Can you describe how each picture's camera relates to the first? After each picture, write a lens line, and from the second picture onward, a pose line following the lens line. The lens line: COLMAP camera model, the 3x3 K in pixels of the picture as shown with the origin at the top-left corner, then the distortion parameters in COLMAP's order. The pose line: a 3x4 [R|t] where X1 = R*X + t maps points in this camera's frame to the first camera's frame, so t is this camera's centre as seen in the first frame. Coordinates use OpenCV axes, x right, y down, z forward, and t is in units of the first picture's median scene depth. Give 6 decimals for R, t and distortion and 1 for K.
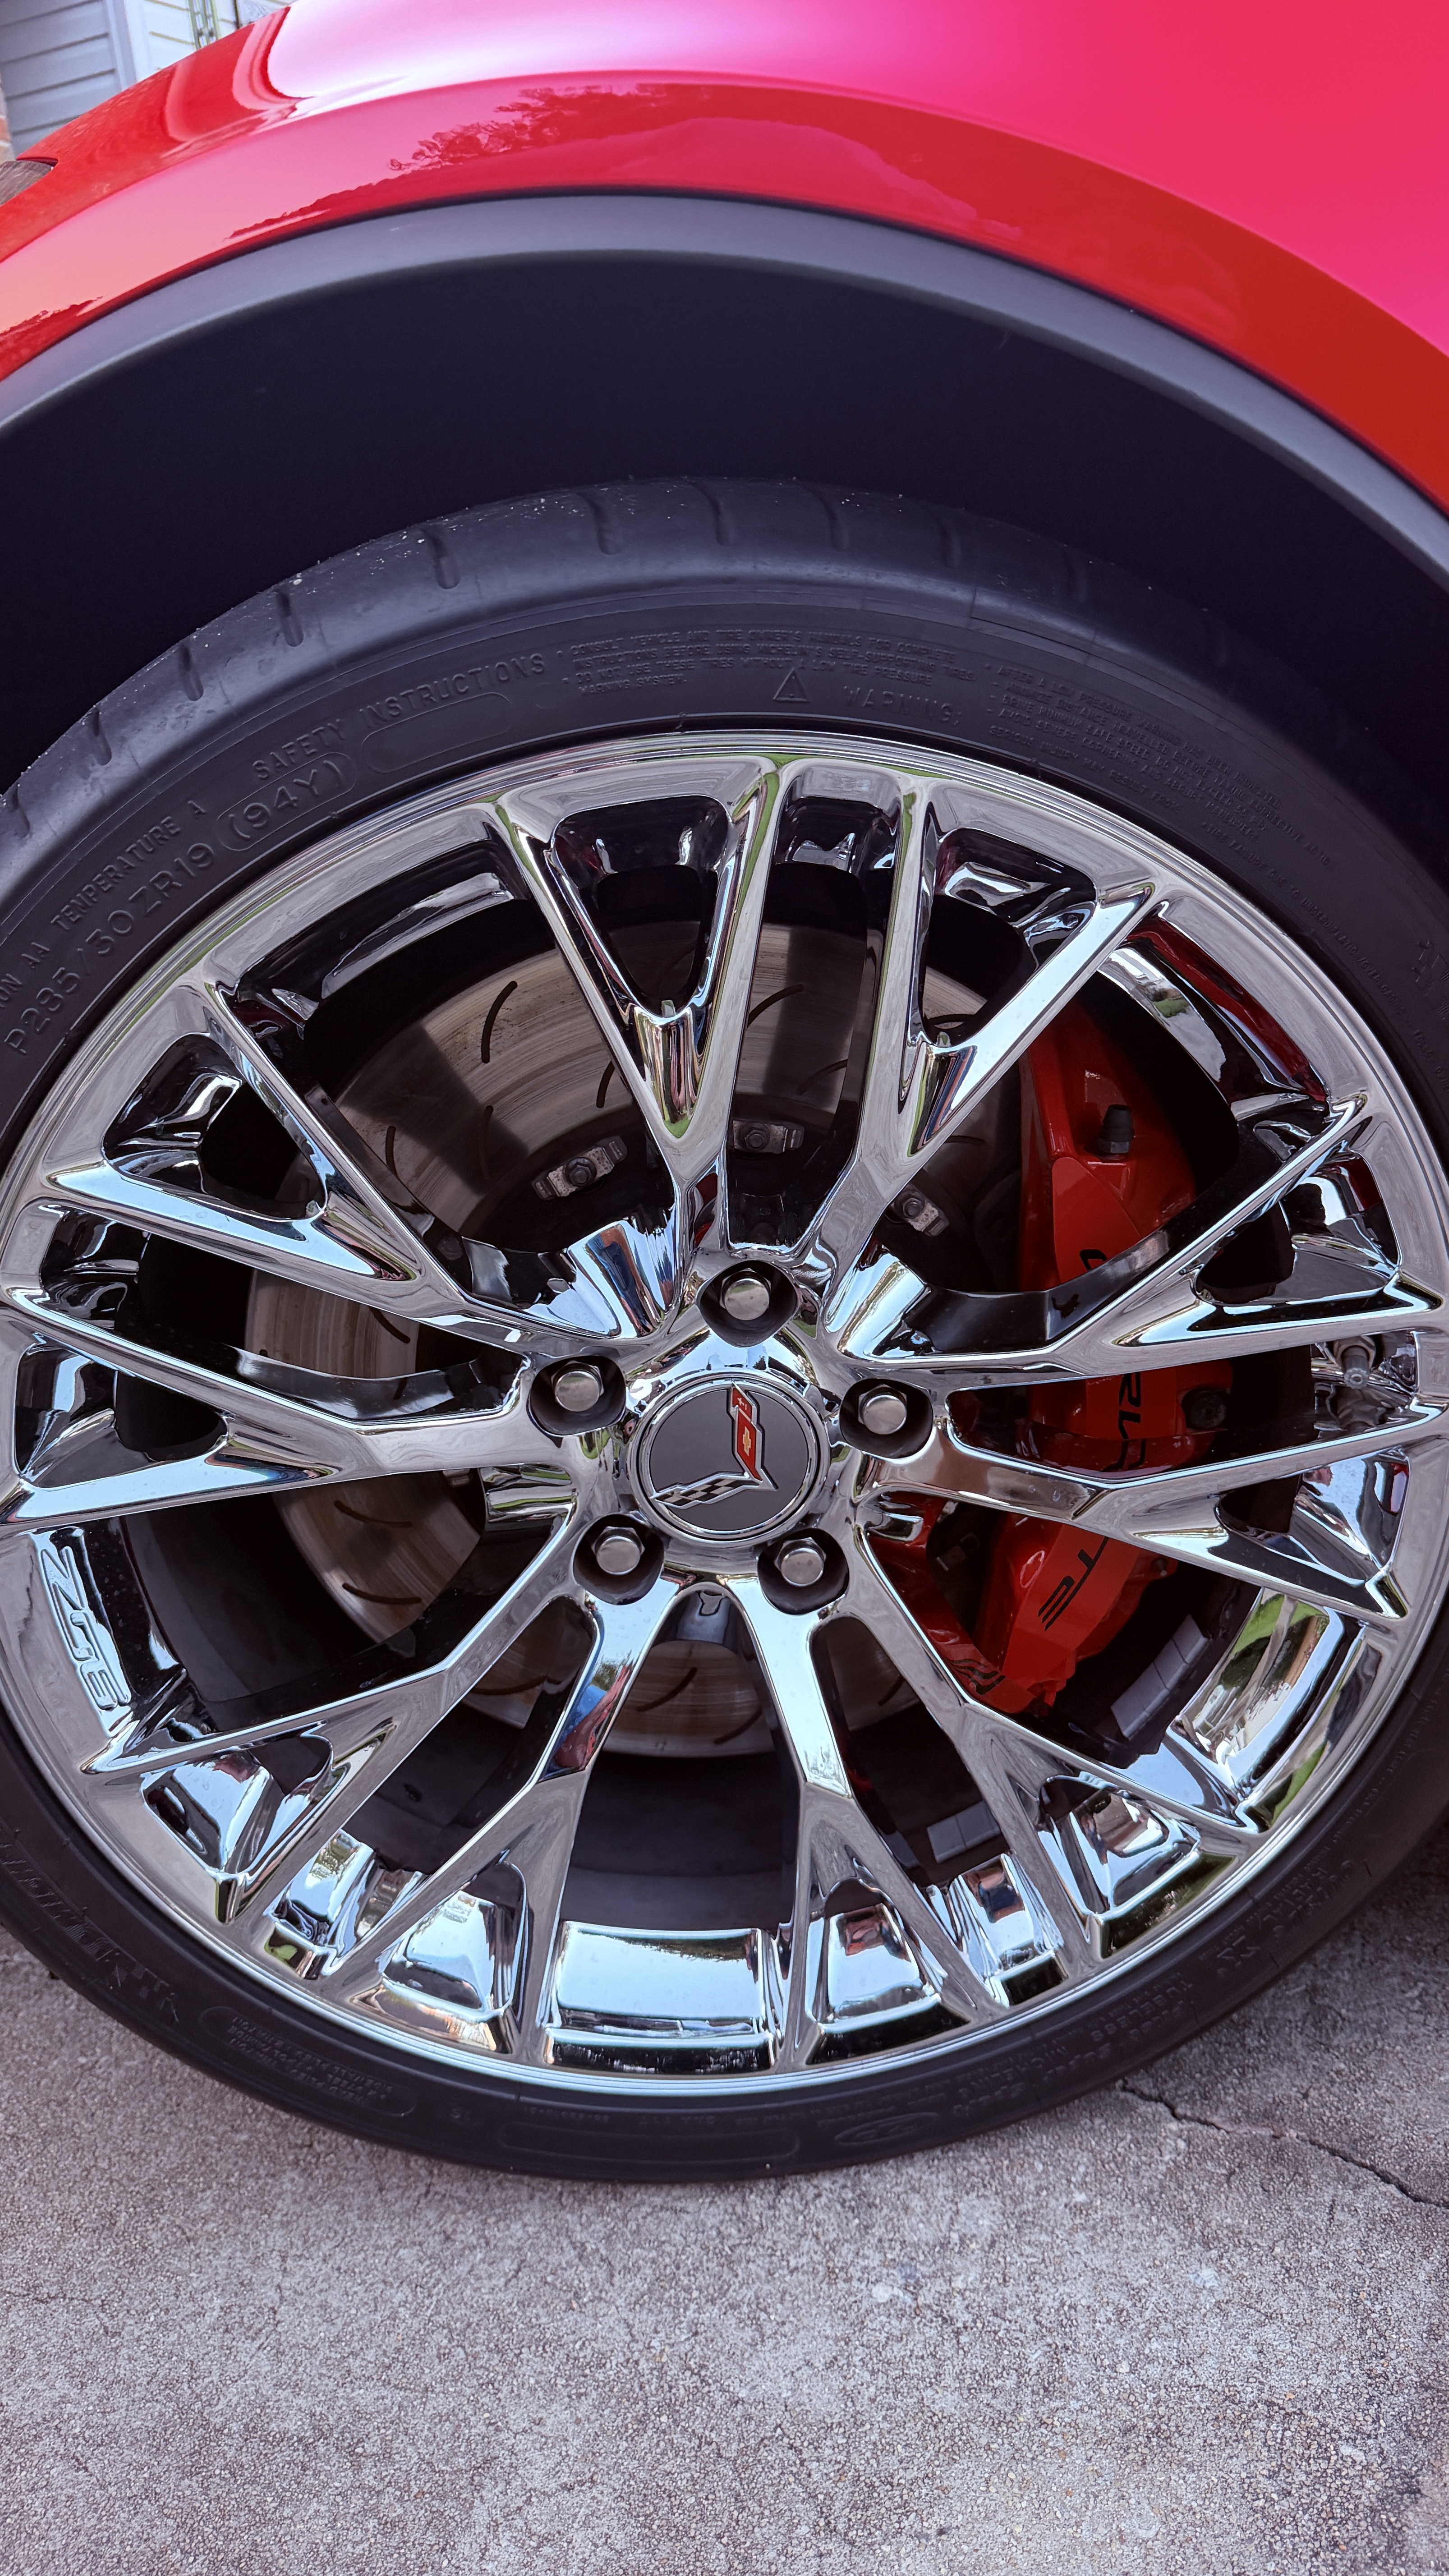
lens RADIAL K [[1888.6, 0, 723.3], [0, 1888.6, 1298.2], [0, 0, 1]] dist [-0.000857, -0.011419]
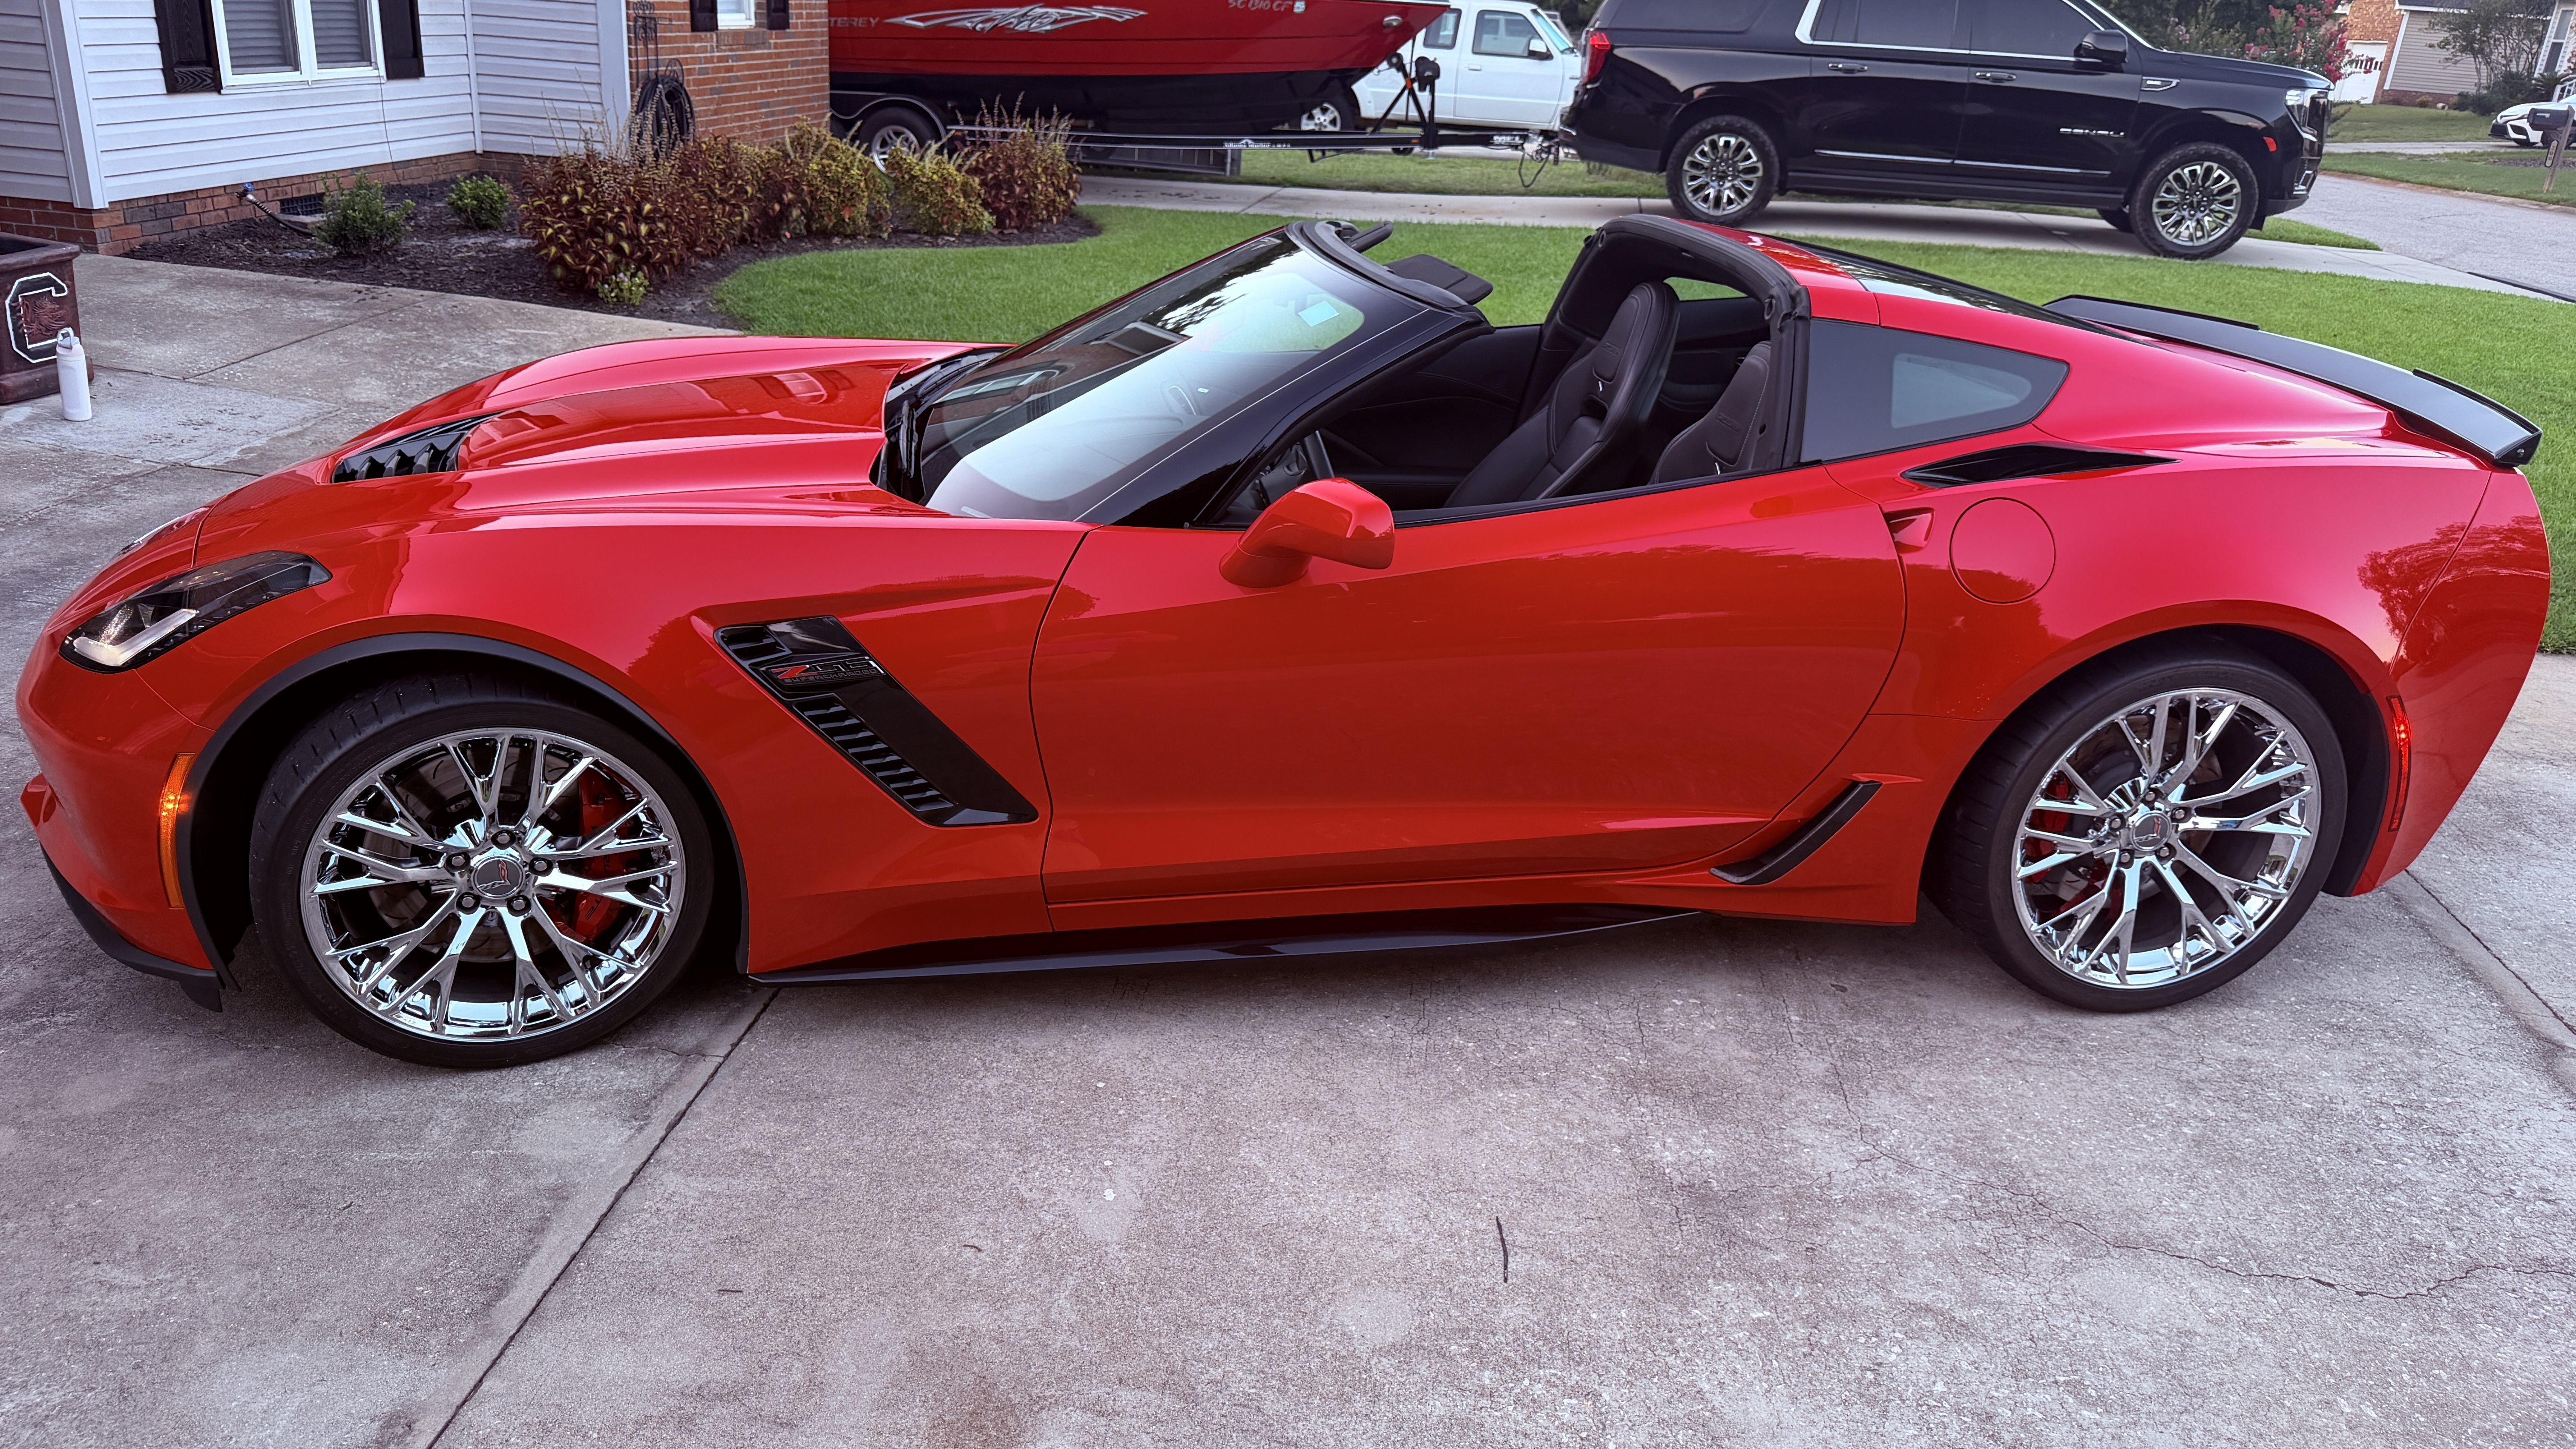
lens RADIAL K [[1815.6, 0, 1297.8], [0, 1815.6, 765.3], [0, 0, 1]] dist [0.033049, -0.004704]
pose [[0.923130, 0.010163, 0.384353, 0.076705], [-0.009280, 0.999948, -0.004150, -0.153455], [-0.384375, 0.000264, 0.923177, -3.262845]]
